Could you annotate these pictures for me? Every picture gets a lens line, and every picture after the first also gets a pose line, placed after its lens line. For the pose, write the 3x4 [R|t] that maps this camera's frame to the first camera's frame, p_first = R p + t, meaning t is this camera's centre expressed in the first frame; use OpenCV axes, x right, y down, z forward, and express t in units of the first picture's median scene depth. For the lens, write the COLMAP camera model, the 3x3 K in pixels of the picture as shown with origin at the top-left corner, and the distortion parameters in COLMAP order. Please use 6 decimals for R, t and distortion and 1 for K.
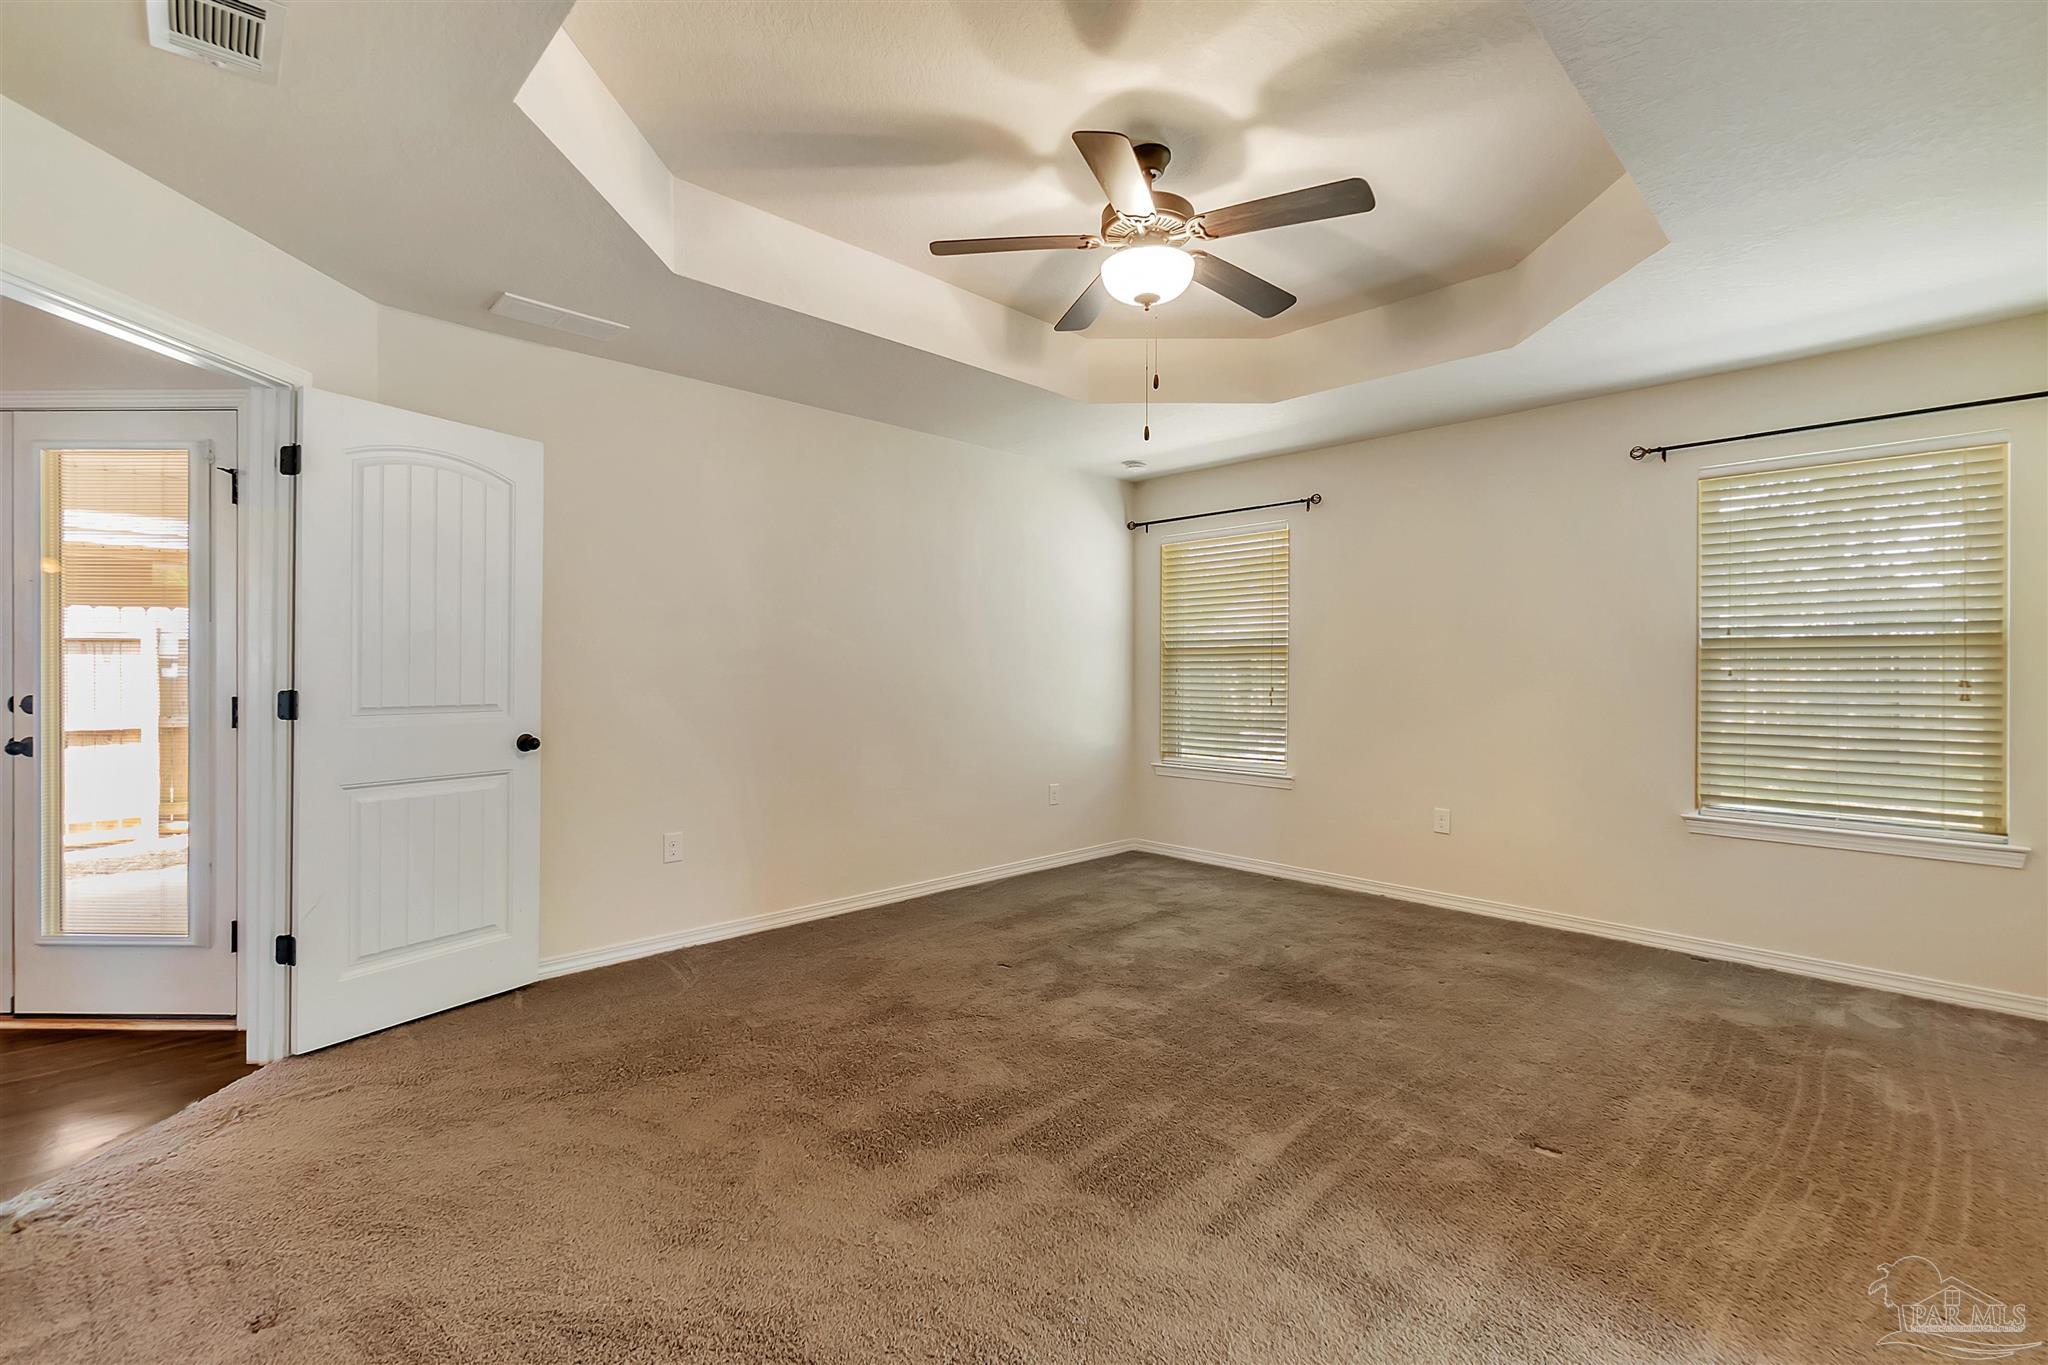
lens RADIAL K [[894.1, 0, 1009.9], [0, 894.1, 677.8], [0, 0, 1]] dist [-0.004350, -0.002536]
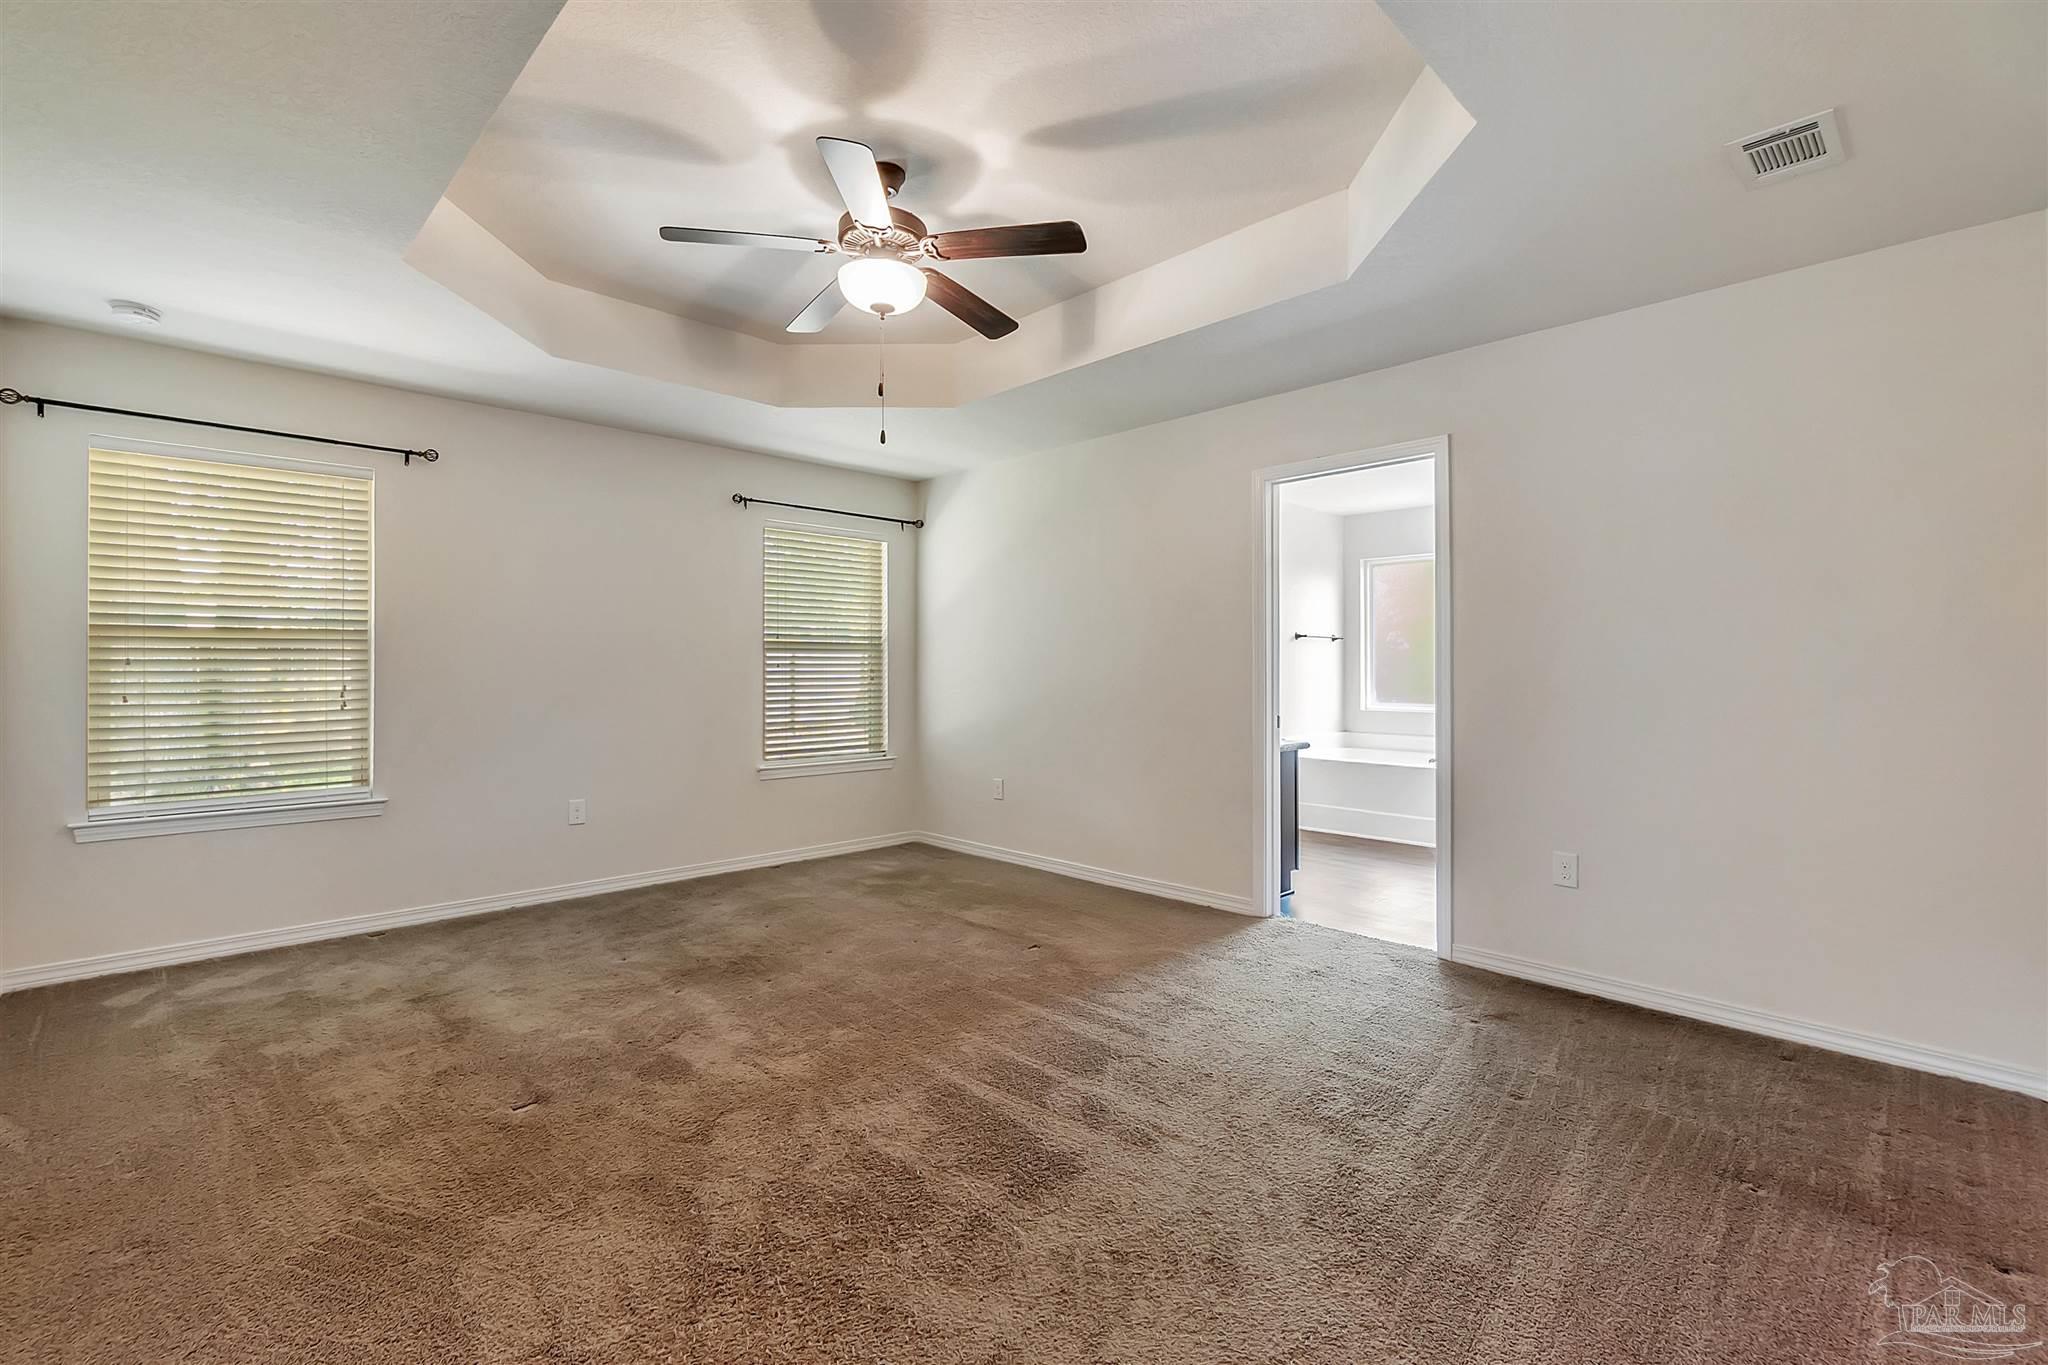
lens RADIAL K [[894.1, 0, 1035.2], [0, 894.1, 671.5], [0, 0, 1]] dist [-0.004350, -0.002536]
pose [[-0.010595, -0.009414, 0.999900, -0.794776], [0.005336, 0.999941, 0.009471, -0.008483], [-0.999930, 0.005436, -0.010544, 0.737197]]
